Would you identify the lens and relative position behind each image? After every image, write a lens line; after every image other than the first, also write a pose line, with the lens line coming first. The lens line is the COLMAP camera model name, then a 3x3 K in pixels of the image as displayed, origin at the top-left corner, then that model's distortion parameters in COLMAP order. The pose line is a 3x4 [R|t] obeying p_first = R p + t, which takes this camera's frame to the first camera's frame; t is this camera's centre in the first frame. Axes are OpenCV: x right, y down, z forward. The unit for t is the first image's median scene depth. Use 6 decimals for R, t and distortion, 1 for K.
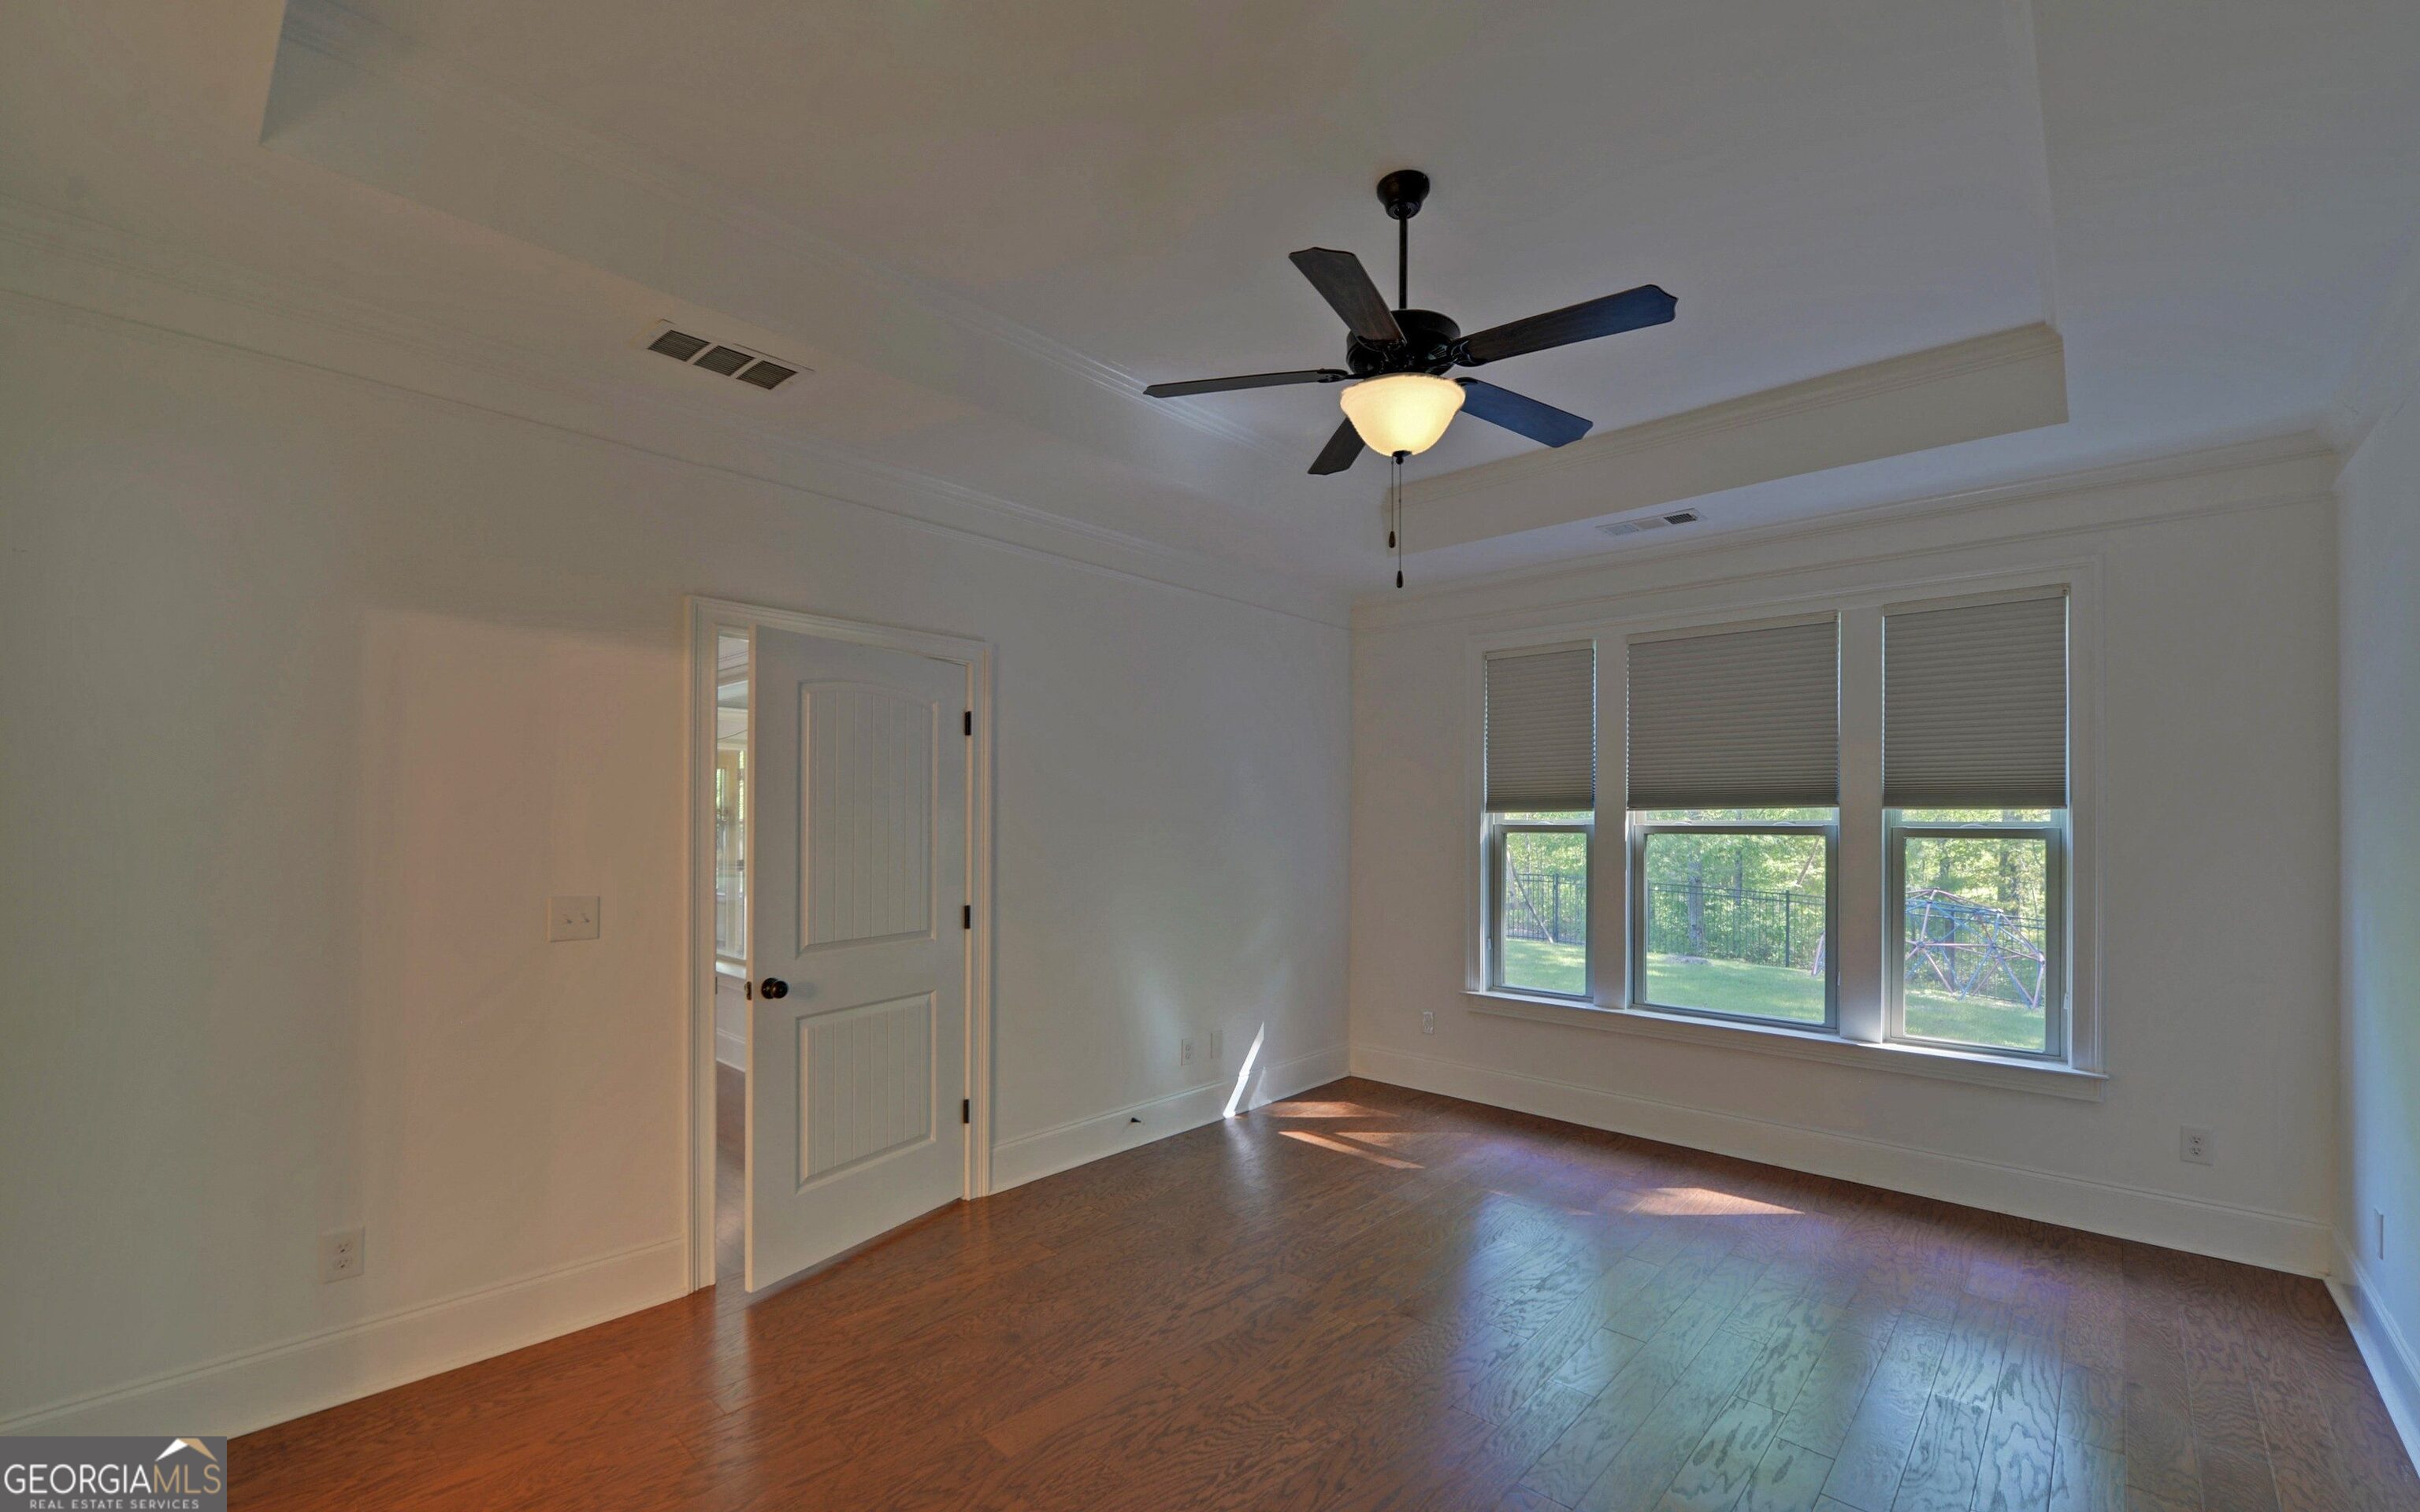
lens RADIAL K [[986.8, 0, 1192.4], [0, 986.8, 814.3], [0, 0, 1]] dist [-0.014866, 0.000145]
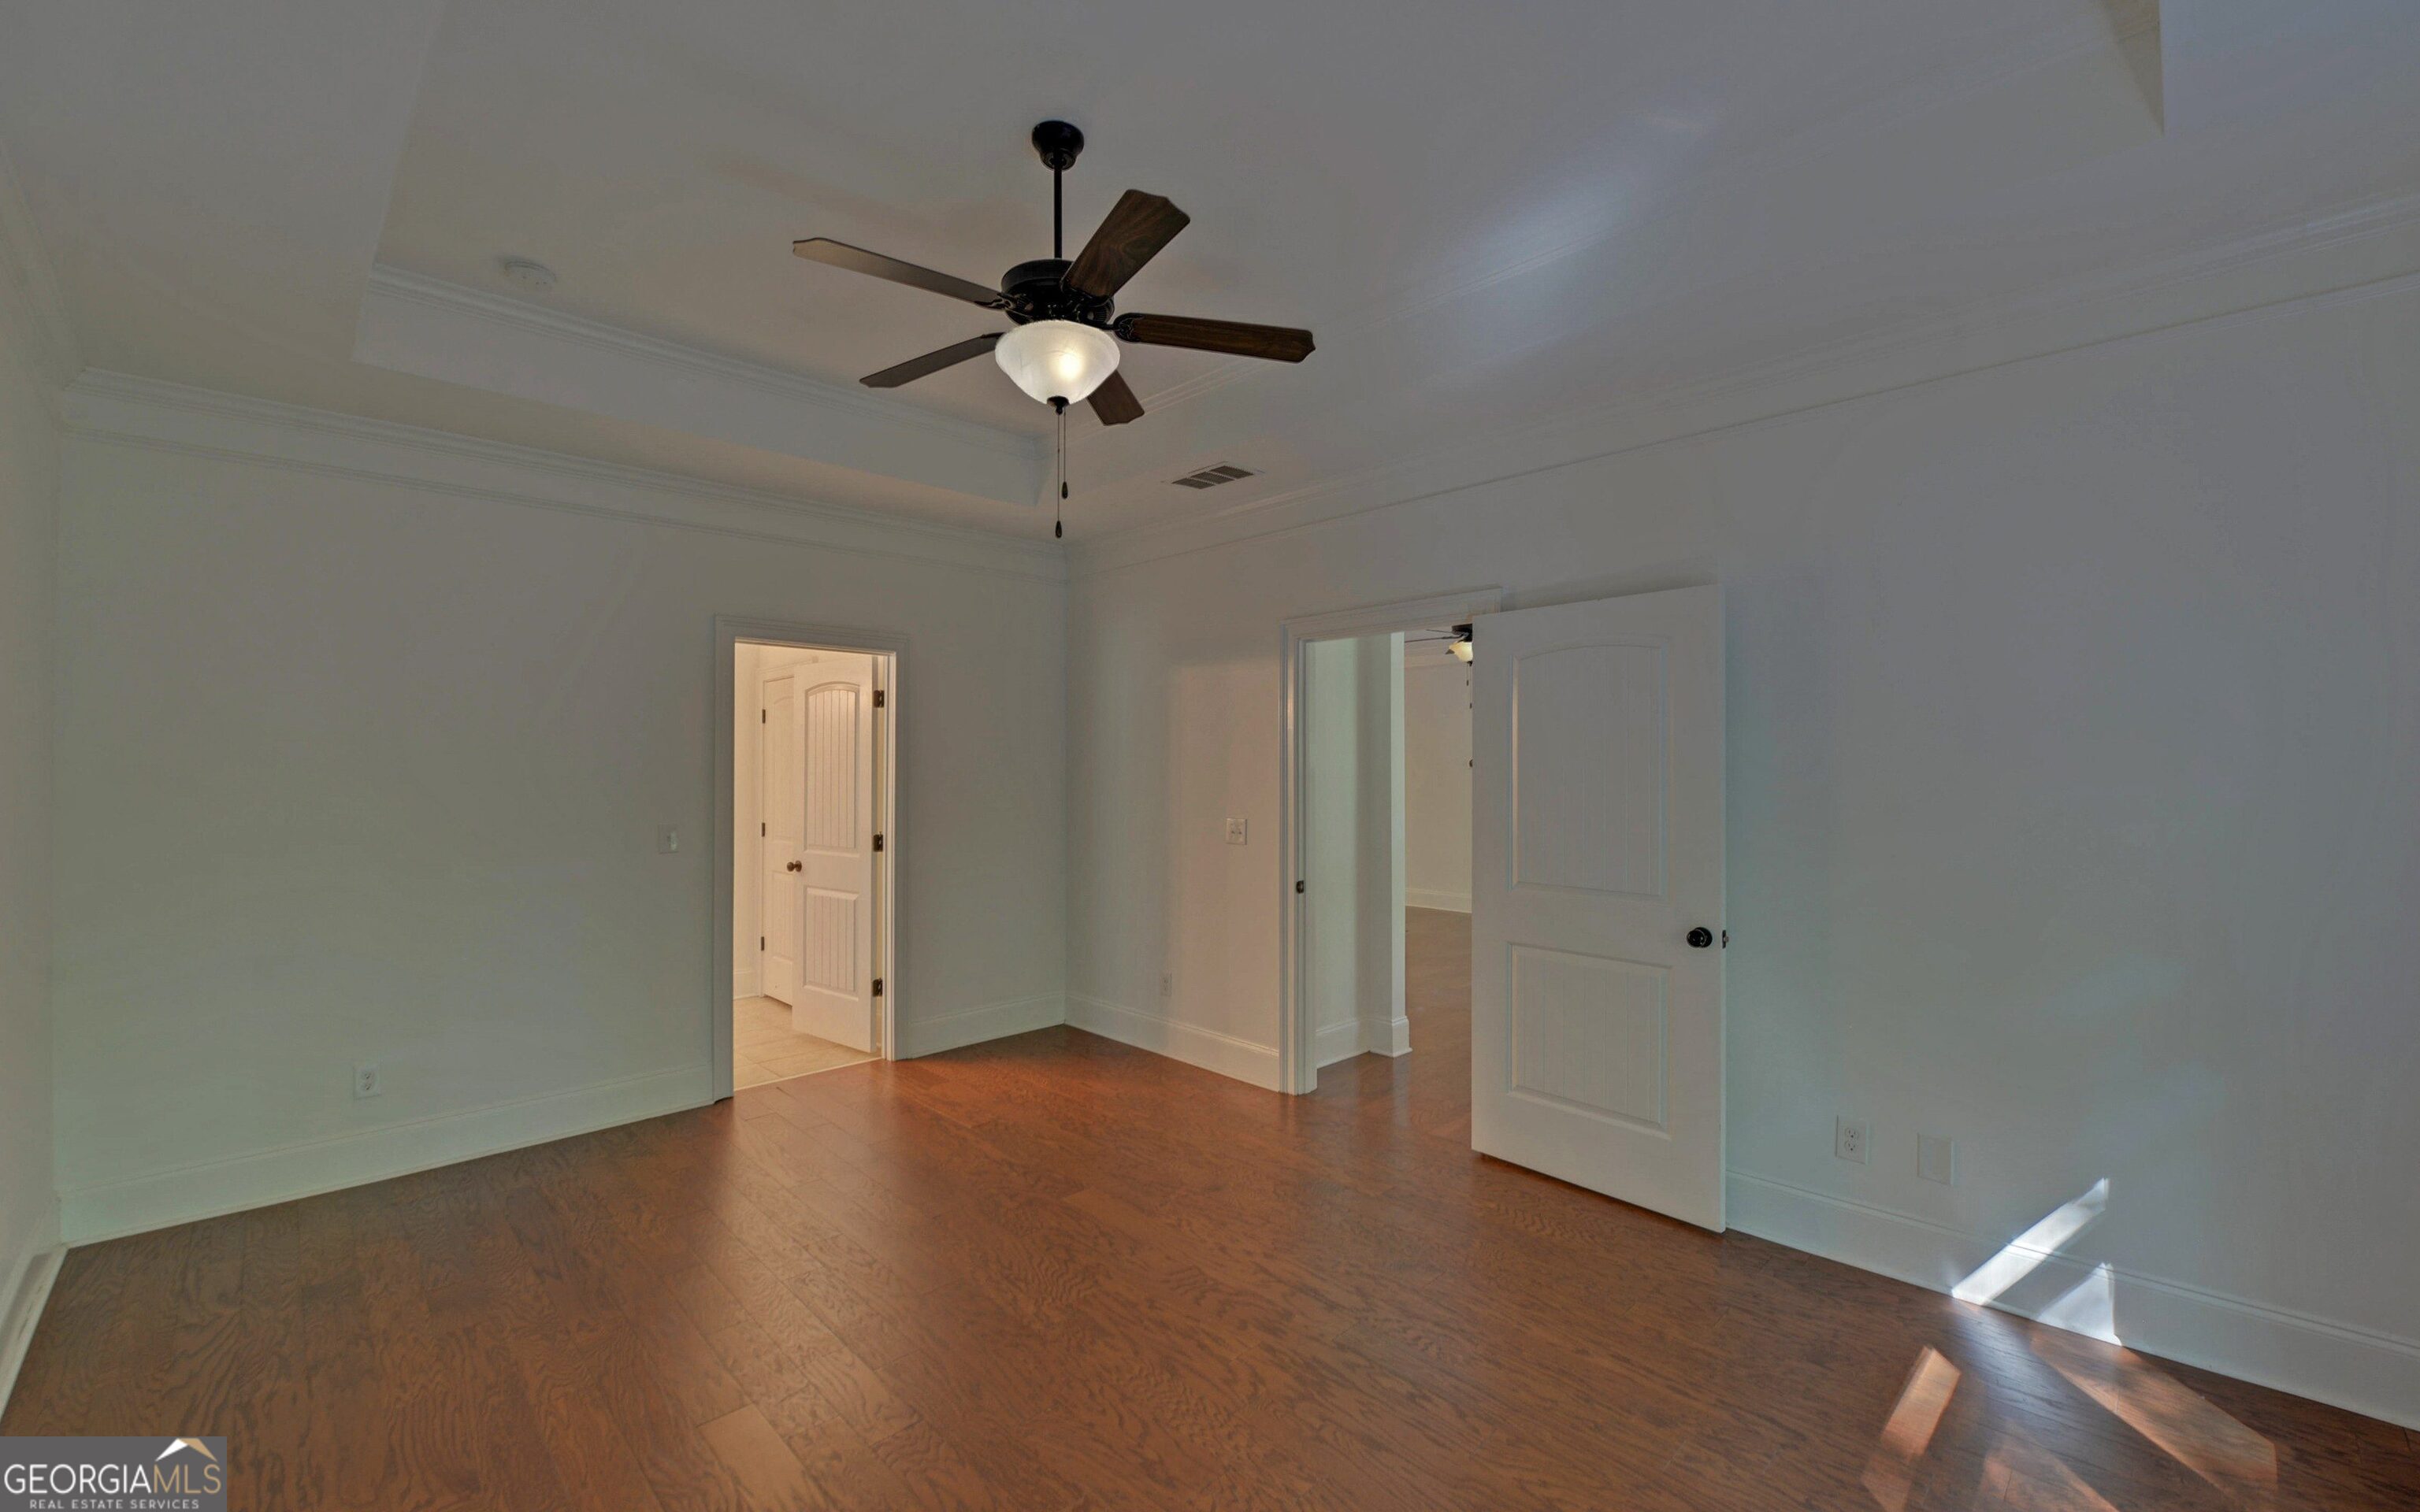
lens RADIAL K [[976.3, 0, 1209.3], [0, 976.3, 739.6], [0, 0, 1]] dist [-0.015623, -0.000318]
pose [[-0.034211, -0.026654, -0.999059, 0.672138], [0.008723, 0.999598, -0.026967, 0.003548], [0.999377, -0.009637, -0.033965, 0.667537]]
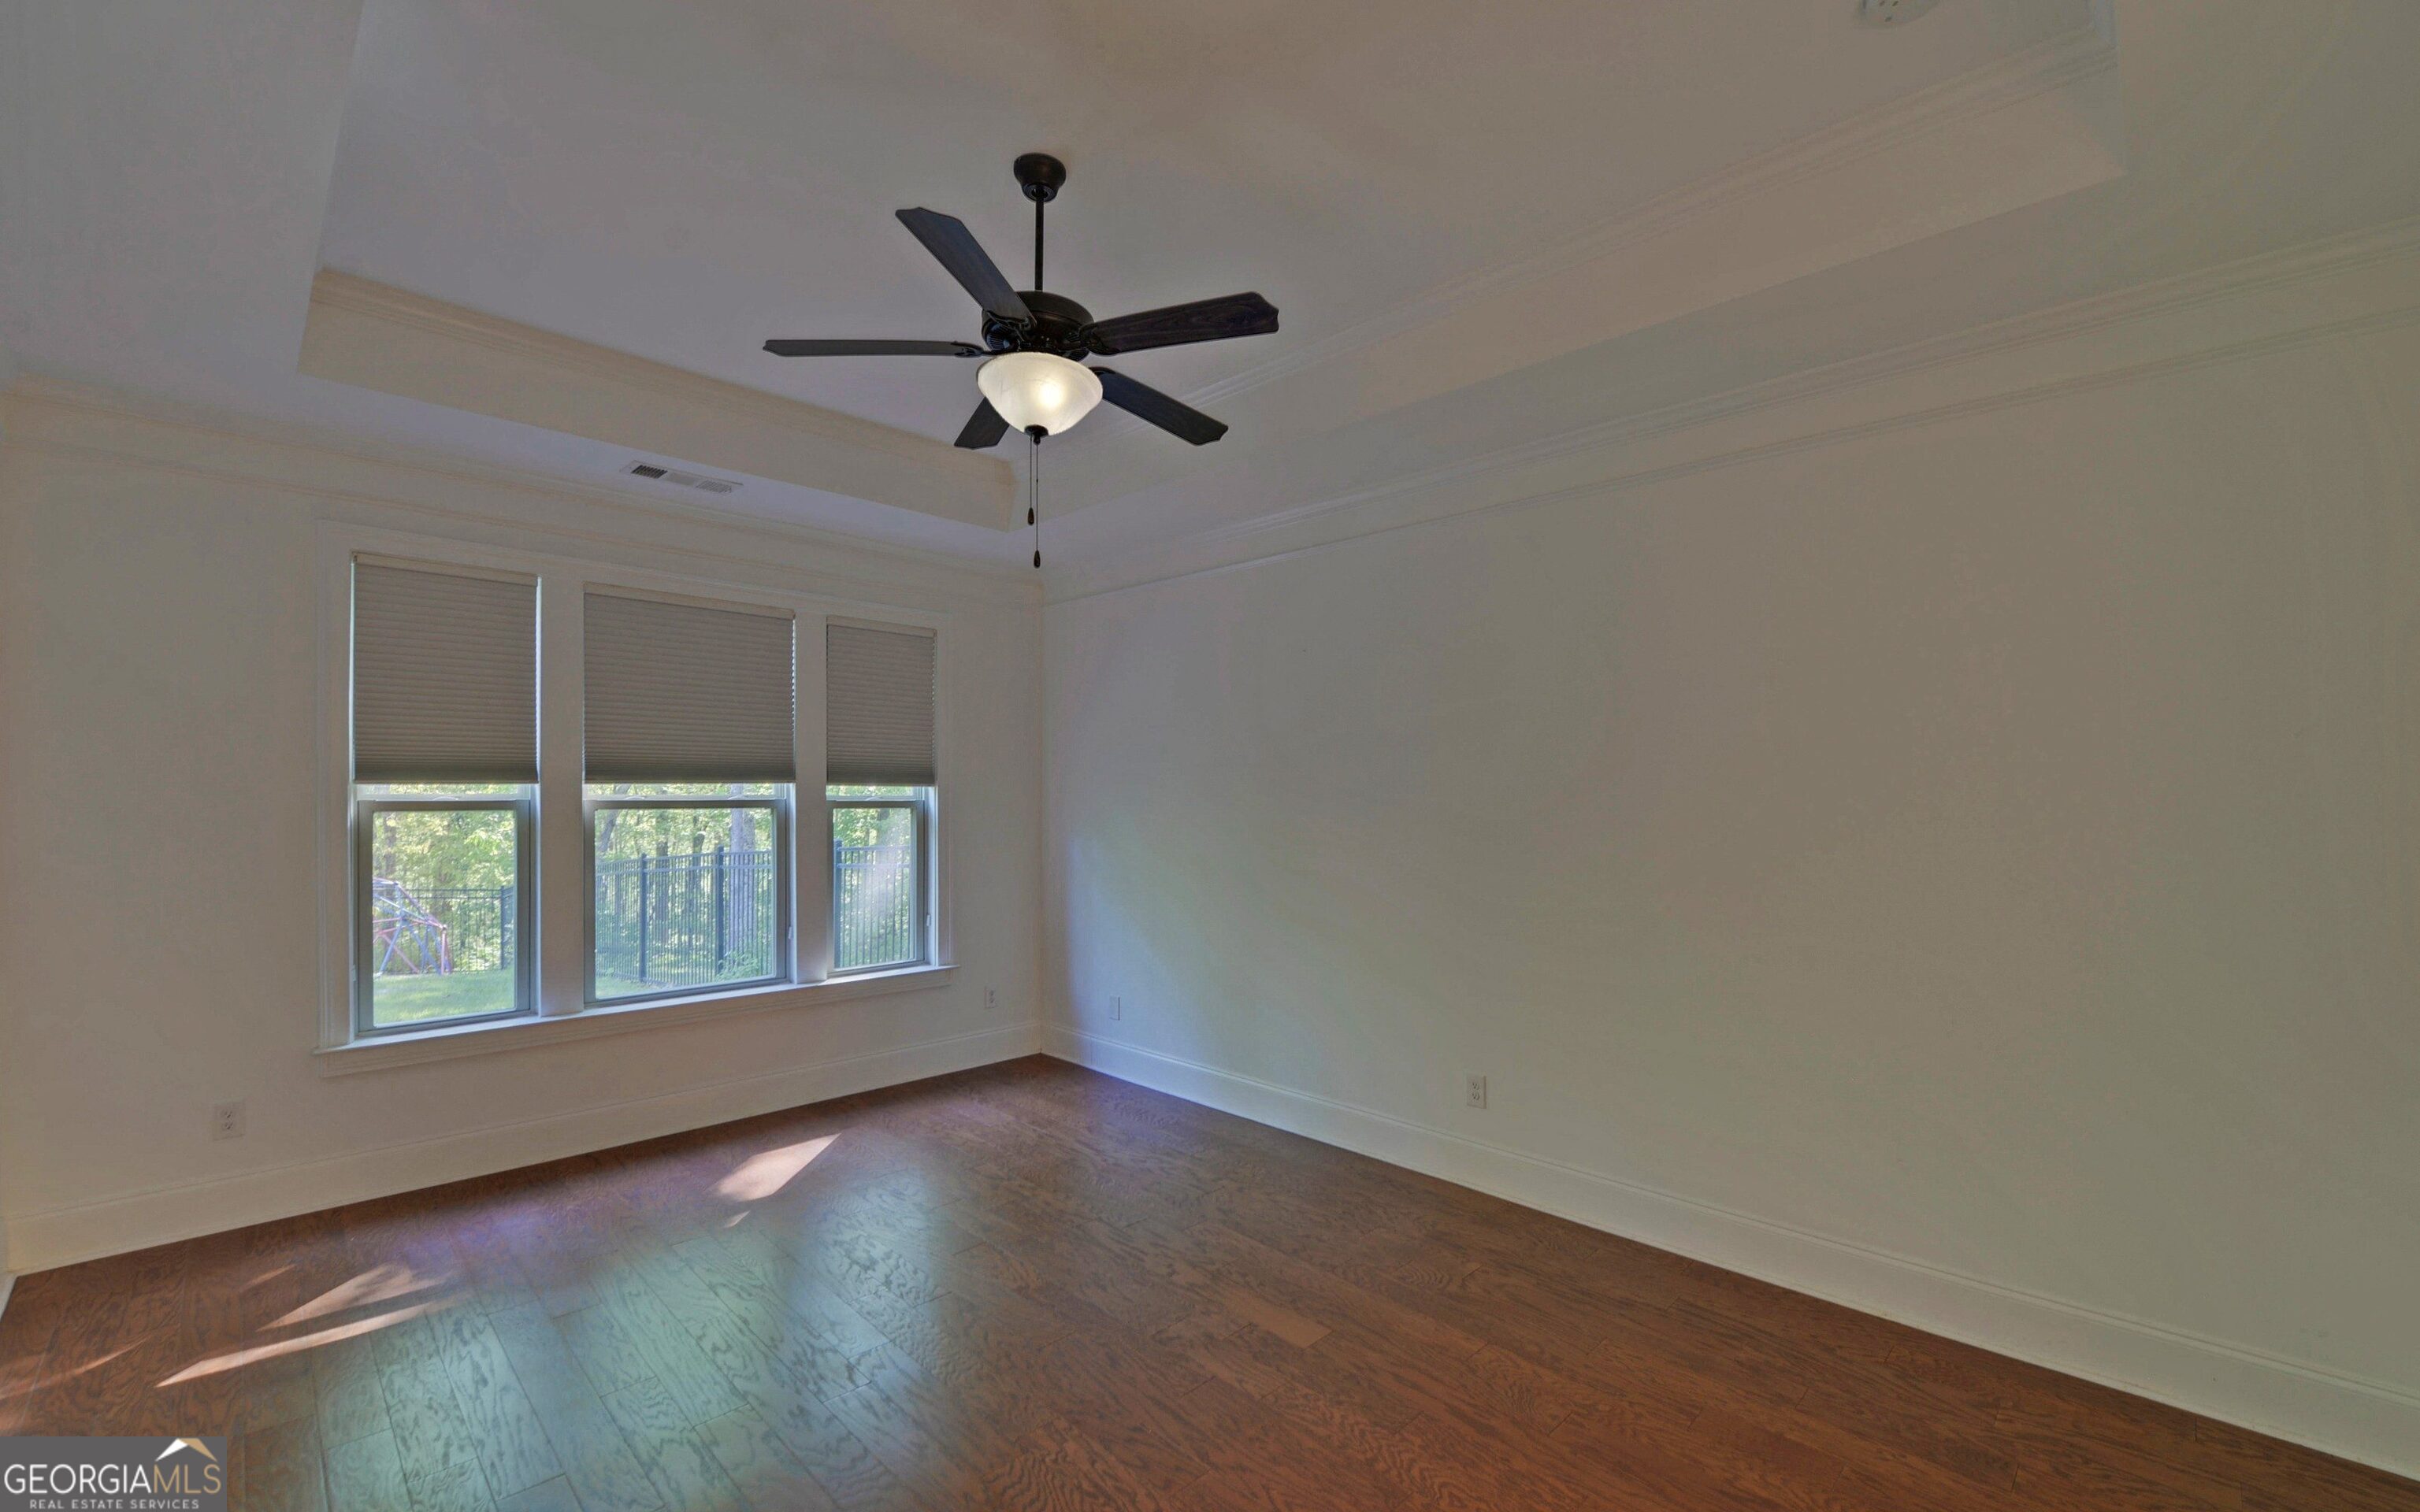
lens RADIAL K [[1011.2, 0, 1209.2], [0, 1011.2, 793.2], [0, 0, 1]] dist [-0.000396, -0.000497]
pose [[0.019265, -0.000593, 0.999814, -0.465091], [-0.006308, 0.999980, 0.000715, 0.000931], [-0.999795, -0.006321, 0.019261, 0.451760]]
